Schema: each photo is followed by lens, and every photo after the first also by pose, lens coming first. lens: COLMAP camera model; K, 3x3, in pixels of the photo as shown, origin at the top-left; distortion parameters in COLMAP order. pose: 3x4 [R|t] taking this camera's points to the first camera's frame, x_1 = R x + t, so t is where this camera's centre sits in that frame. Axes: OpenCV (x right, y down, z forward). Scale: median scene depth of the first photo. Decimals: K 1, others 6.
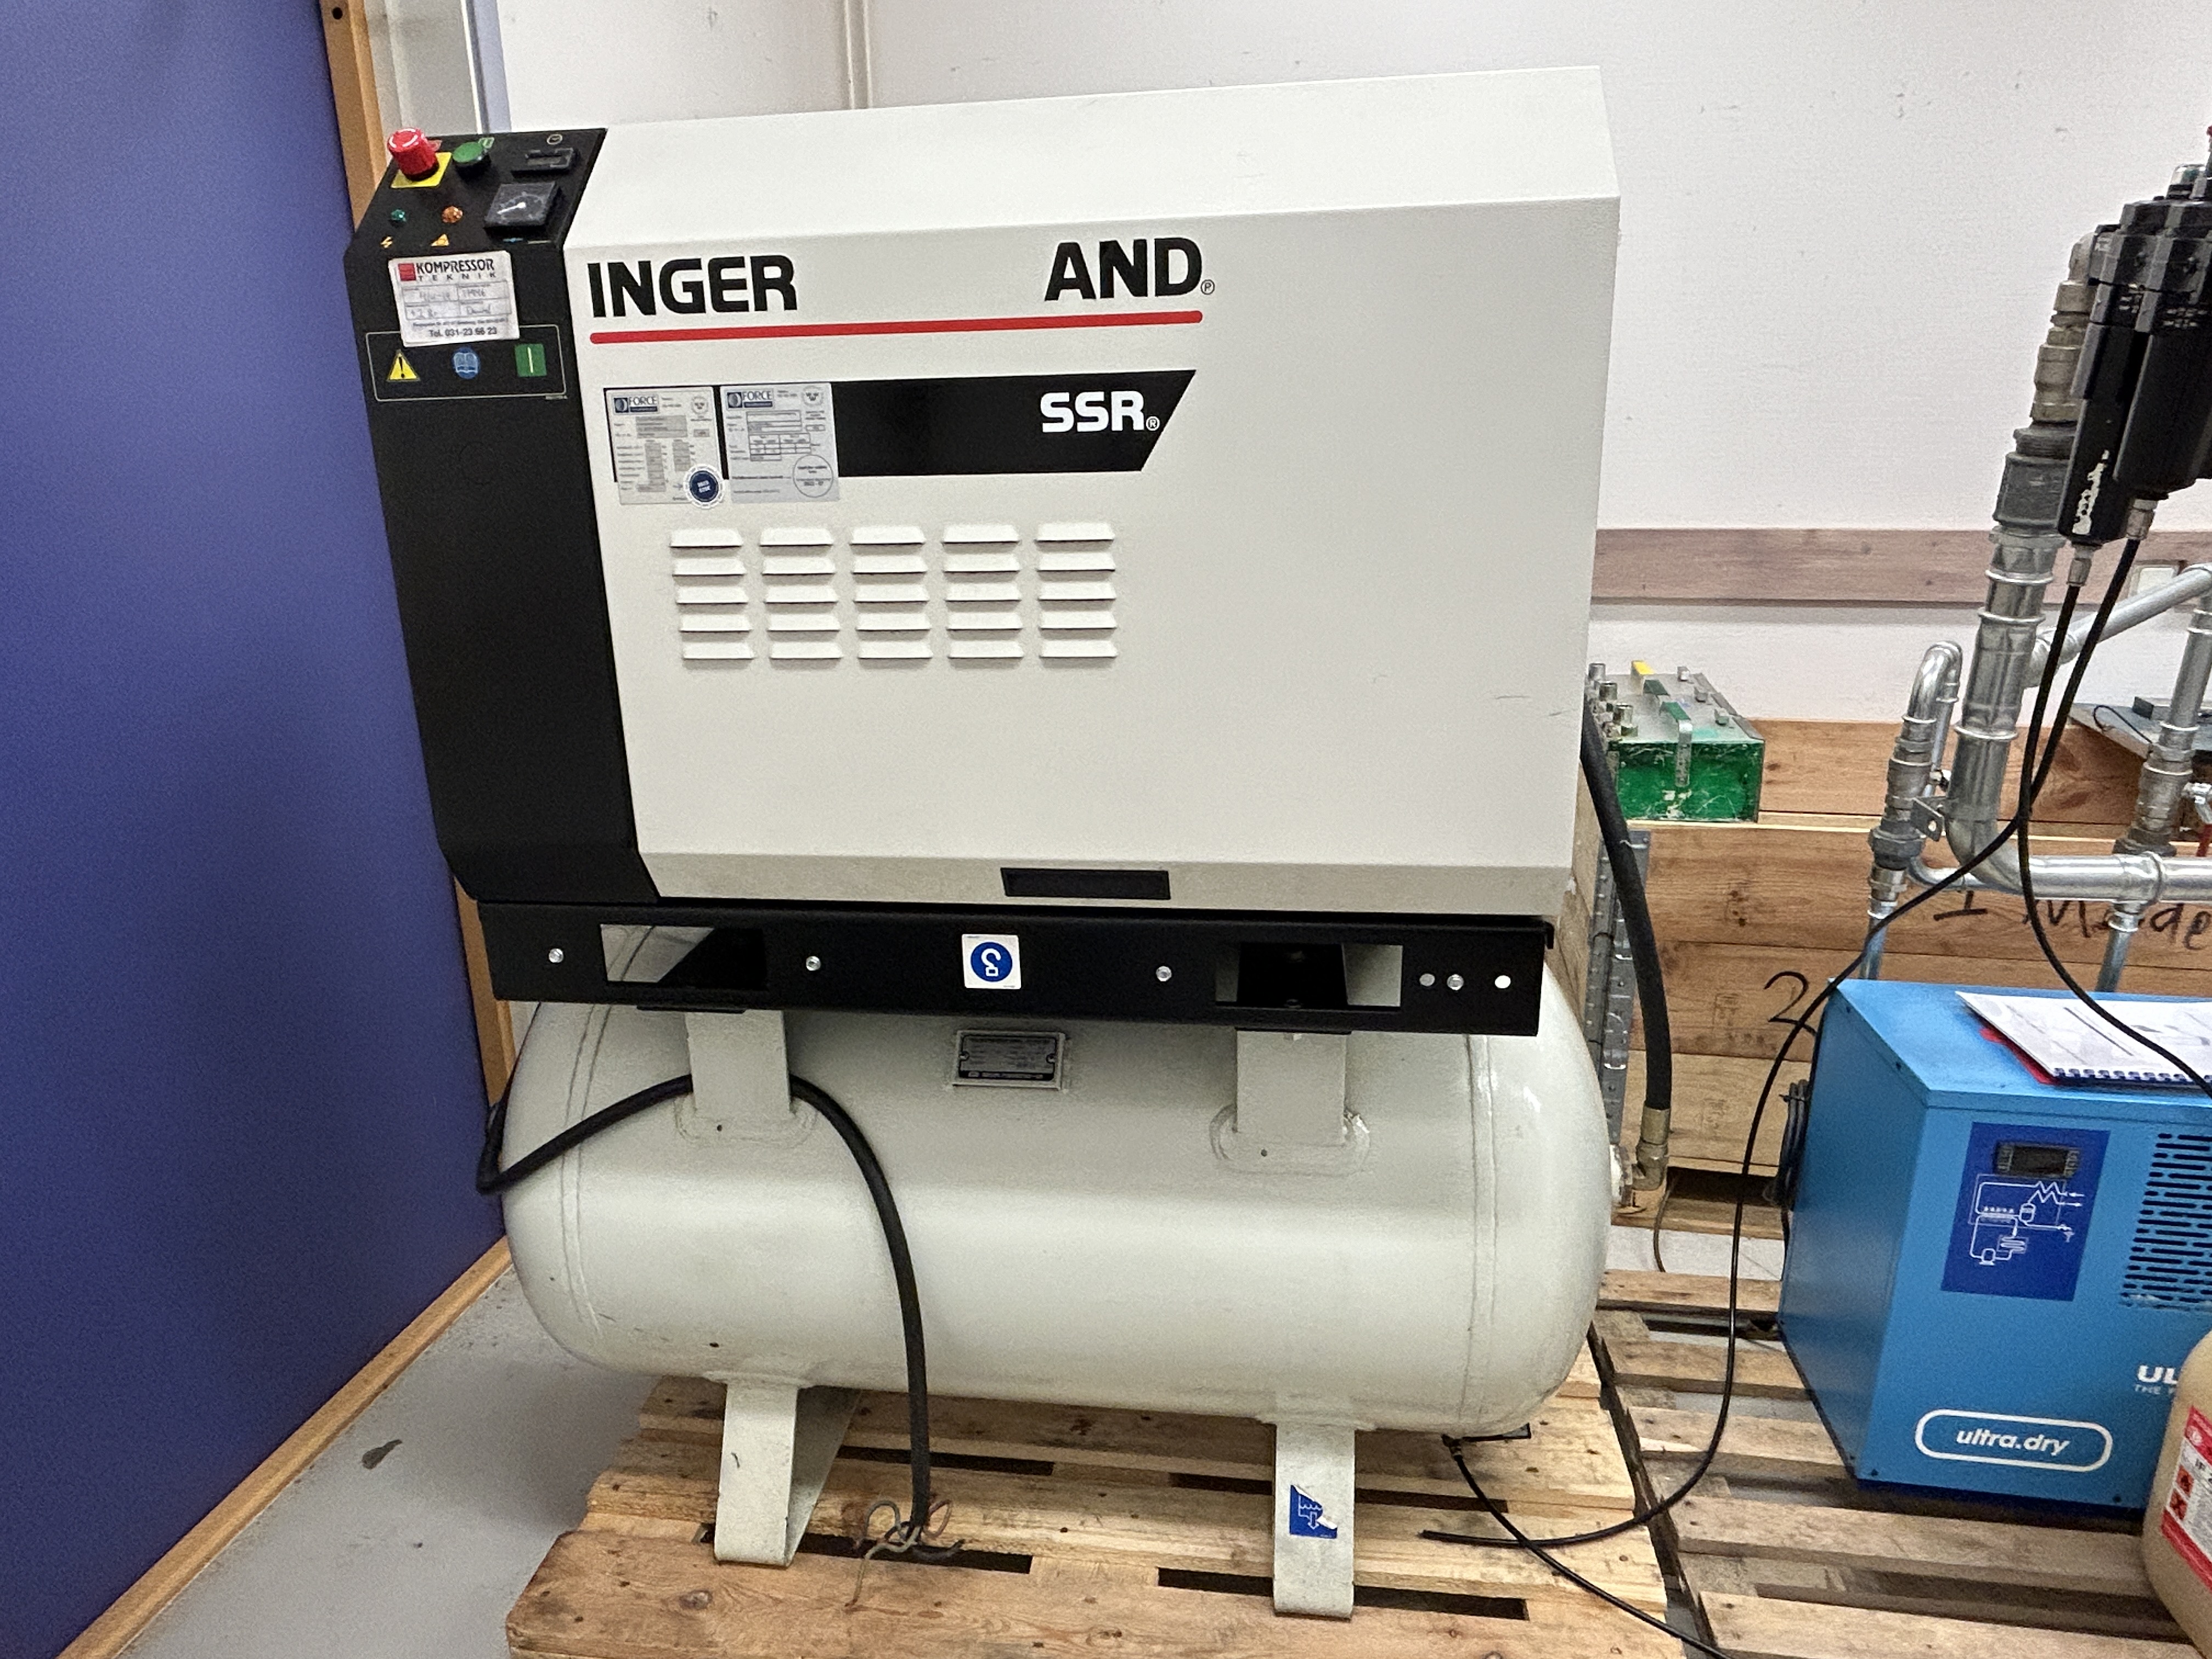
lens RADIAL K [[1371.1, 0, 1090.4], [0, 1371.1, 820.3], [0, 0, 1]] dist [-0.008257, 0.005069]
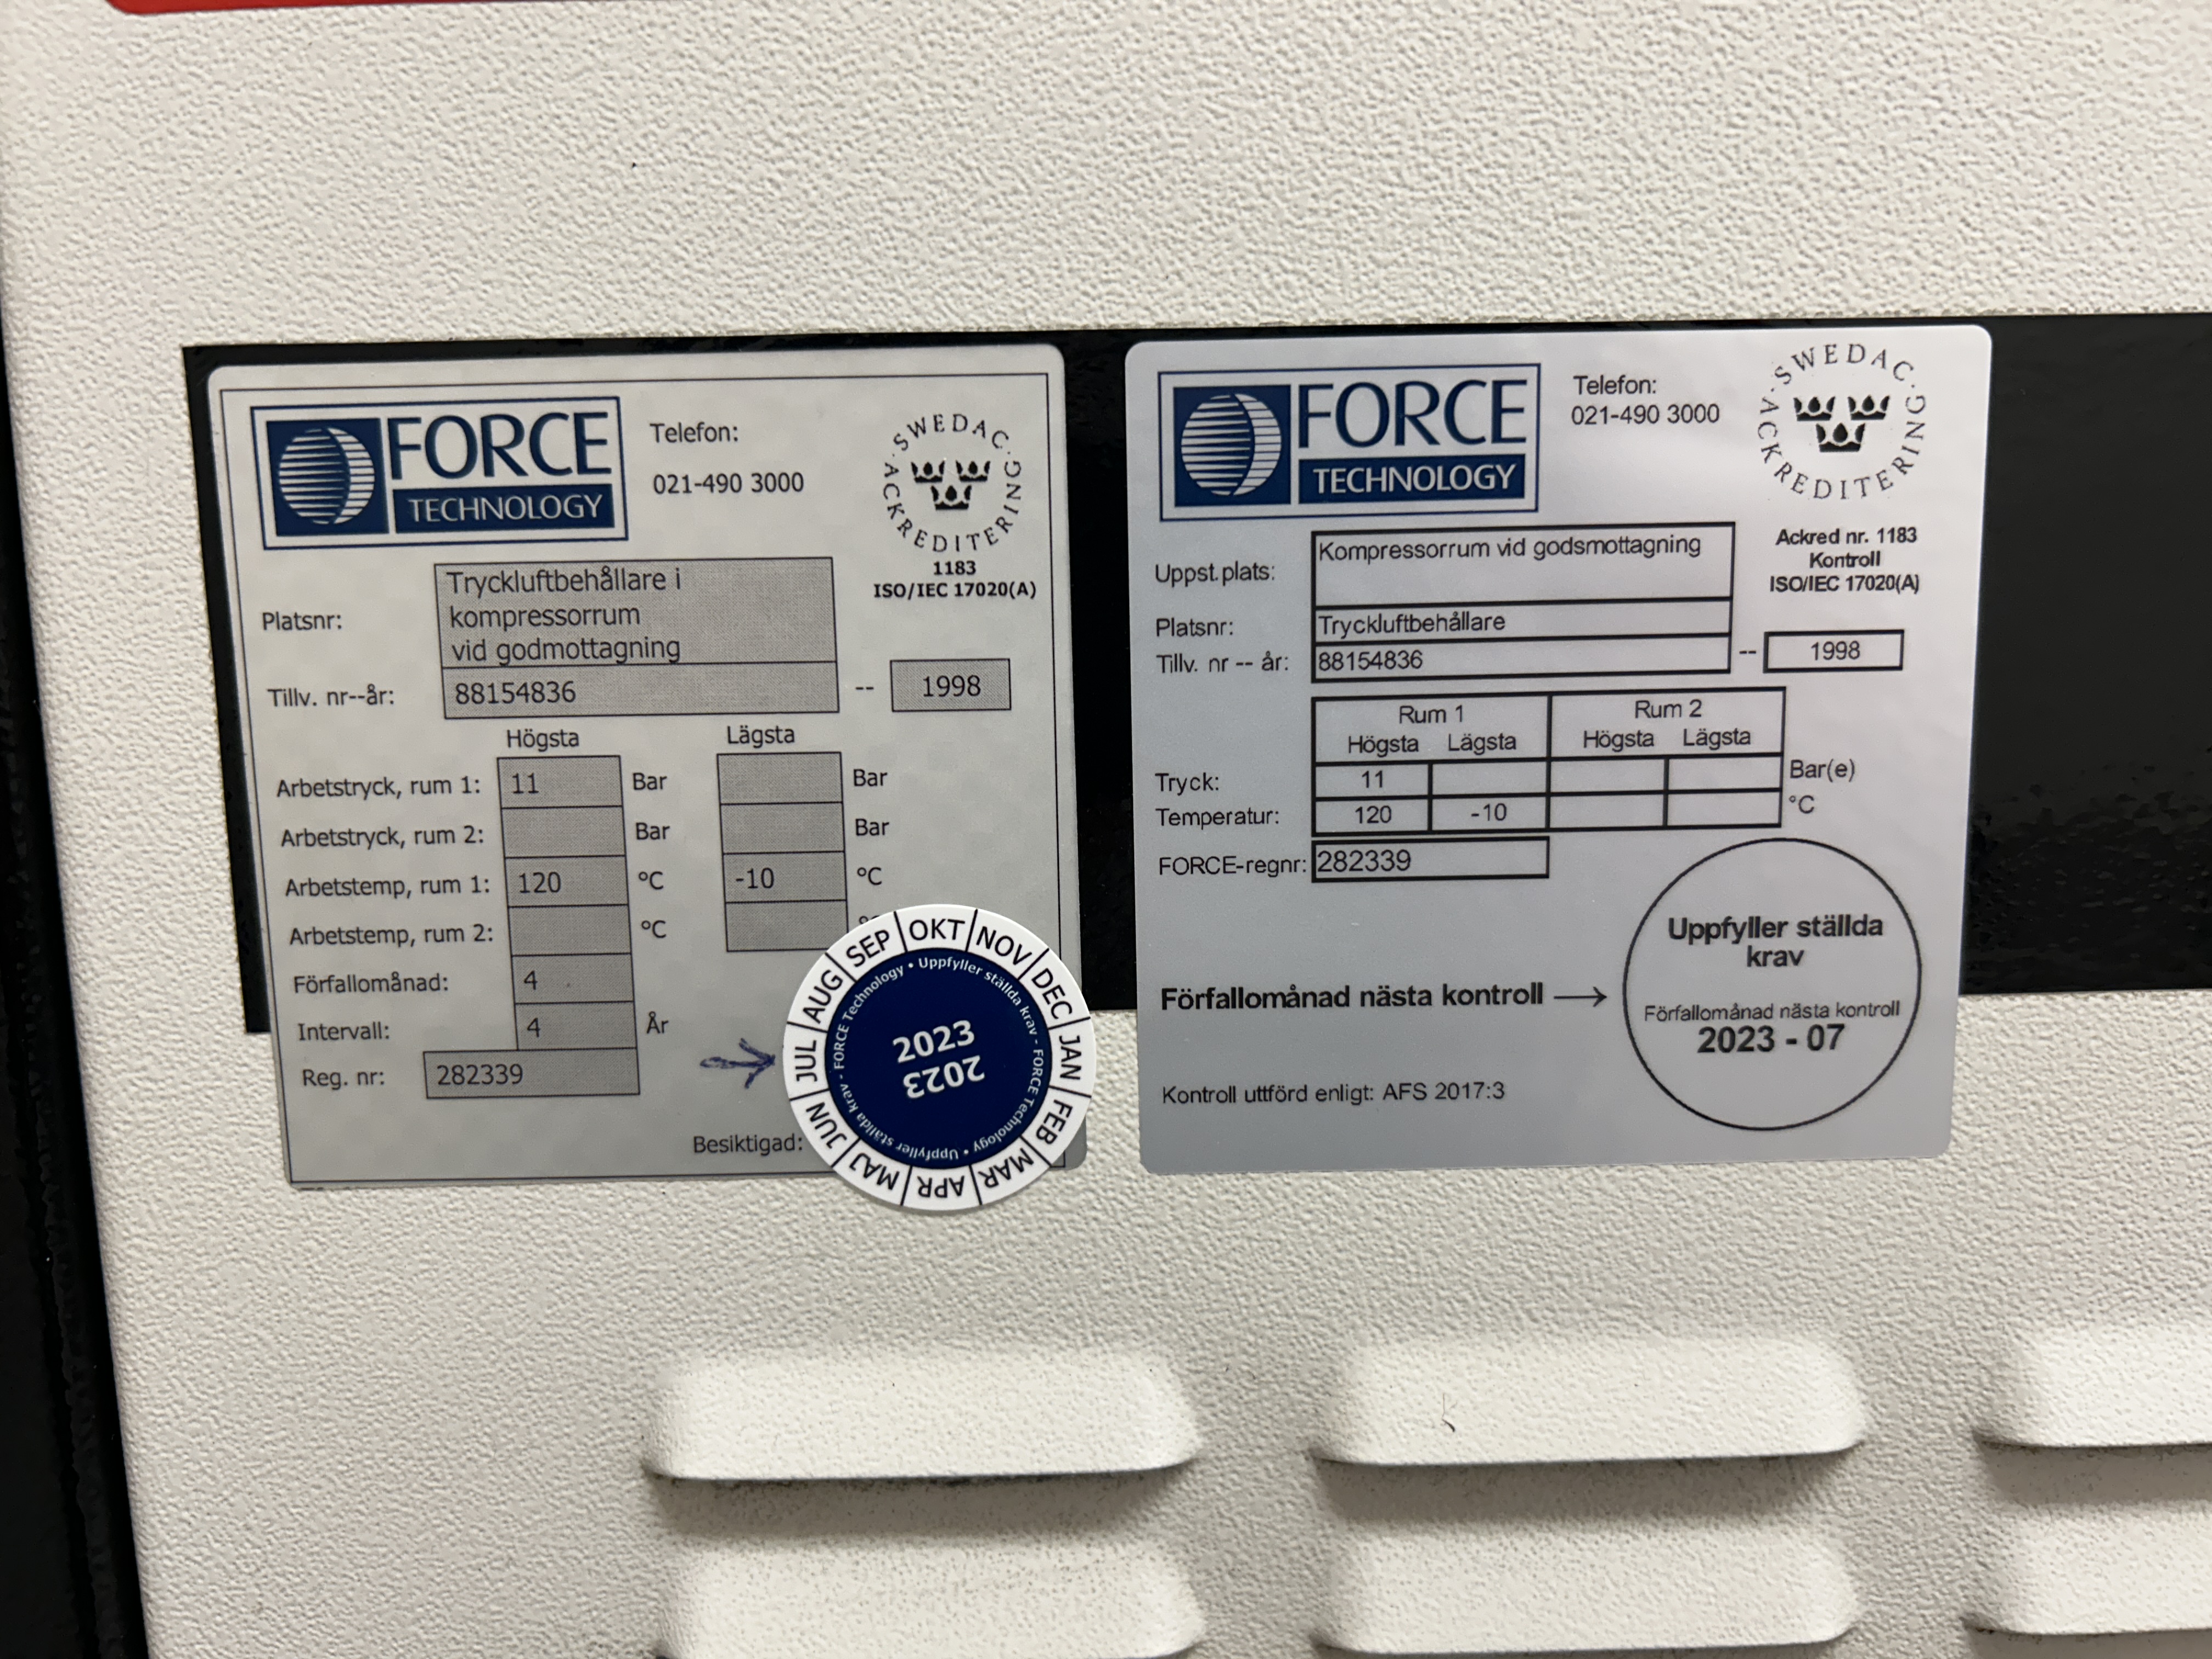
lens RADIAL K [[1671.7, 0, 1103.8], [0, 1671.7, 834.7], [0, 0, 1]] dist [0.008276, 0.000712]
pose [[0.990298, -0.013398, 0.138313, -0.227796], [0.035245, 0.987010, -0.156742, -0.188704], [-0.134417, 0.160096, 0.977907, 0.655265]]
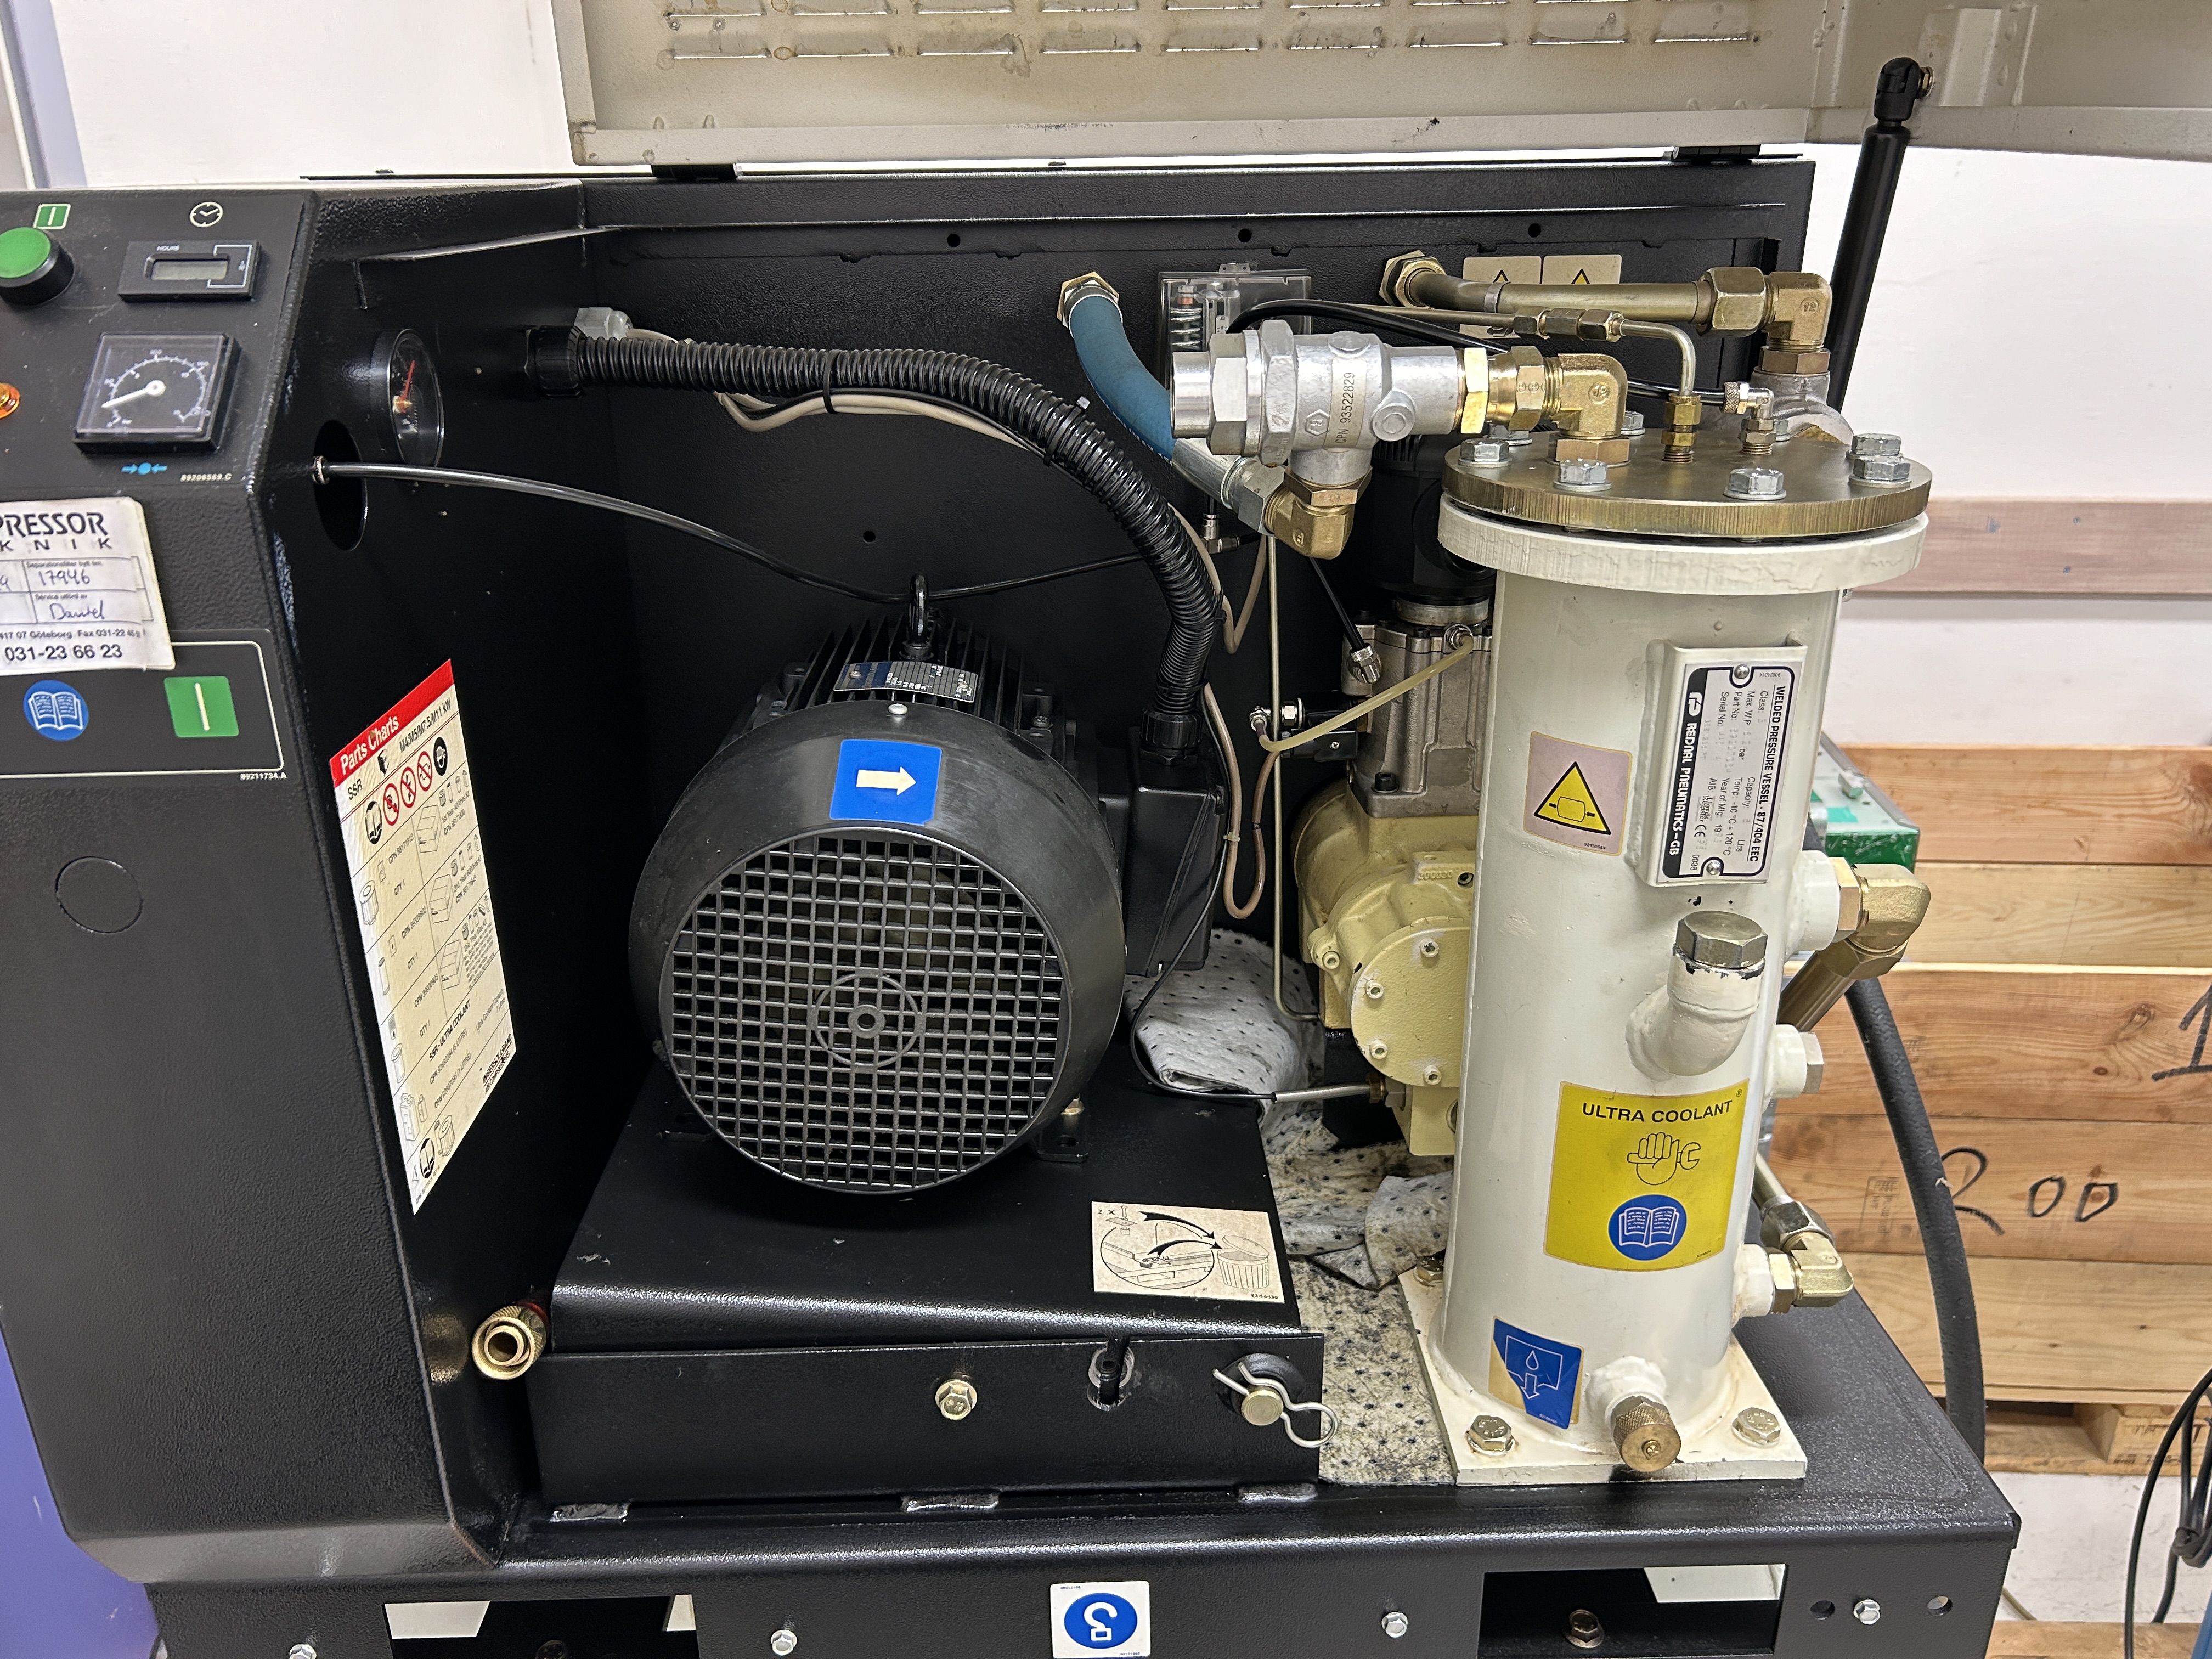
lens RADIAL K [[1671.7, 0, 1098.4], [0, 1671.7, 825.2], [0, 0, 1]] dist [0.008276, 0.000712]
pose [[0.987971, -0.046830, 0.147375, -0.142767], [0.034183, 0.995603, 0.087211, -0.261456], [-0.150811, -0.081124, 0.985228, 0.280279]]
